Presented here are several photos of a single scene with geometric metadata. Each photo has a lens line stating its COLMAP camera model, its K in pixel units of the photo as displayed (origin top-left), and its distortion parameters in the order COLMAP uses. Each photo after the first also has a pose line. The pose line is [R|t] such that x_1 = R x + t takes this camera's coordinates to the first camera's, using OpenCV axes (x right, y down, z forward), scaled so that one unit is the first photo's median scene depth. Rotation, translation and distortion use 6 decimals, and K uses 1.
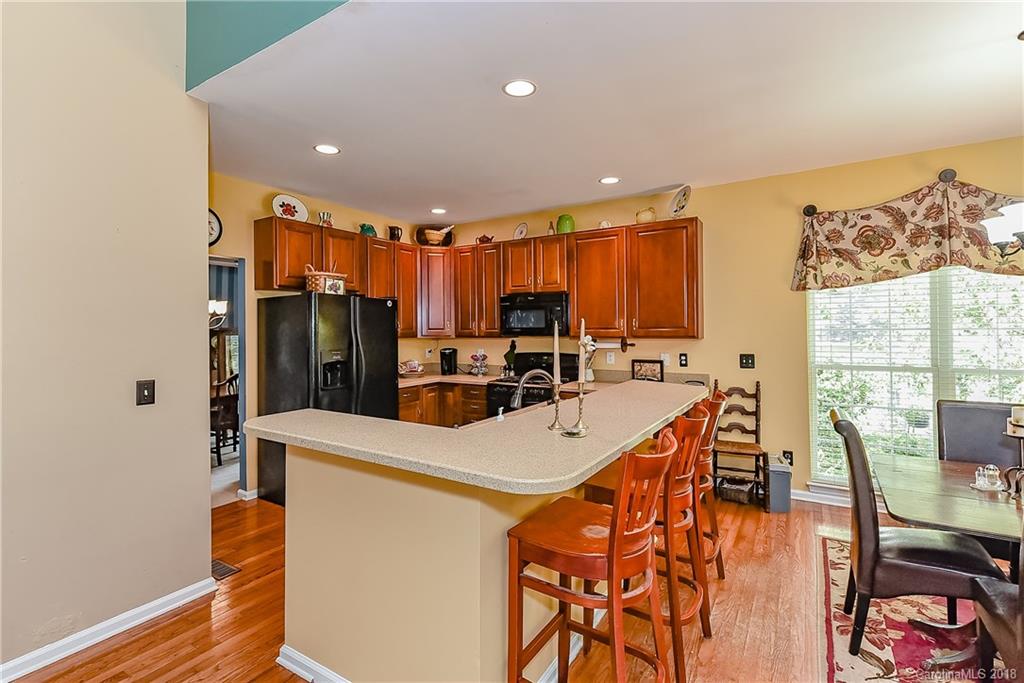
lens RADIAL K [[450.3, 0, 516.2], [0, 450.3, 340.9], [0, 0, 1]] dist [-0.001172, -0.000241]
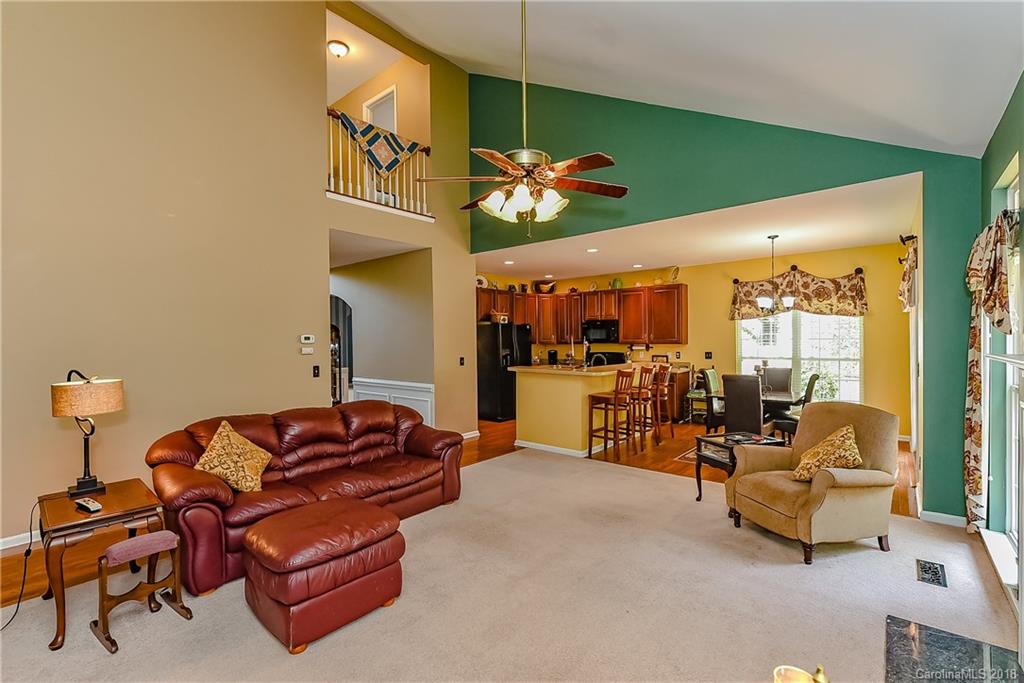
lens RADIAL K [[450.3, 0, 516.2], [0, 450.3, 340.9], [0, 0, 1]] dist [-0.001172, -0.000241]
pose [[0.986416, -0.000814, -0.164264, 0.001758], [-0.002941, 0.999740, -0.022615, 0.026099], [0.164240, 0.022791, 0.986157, -1.010406]]
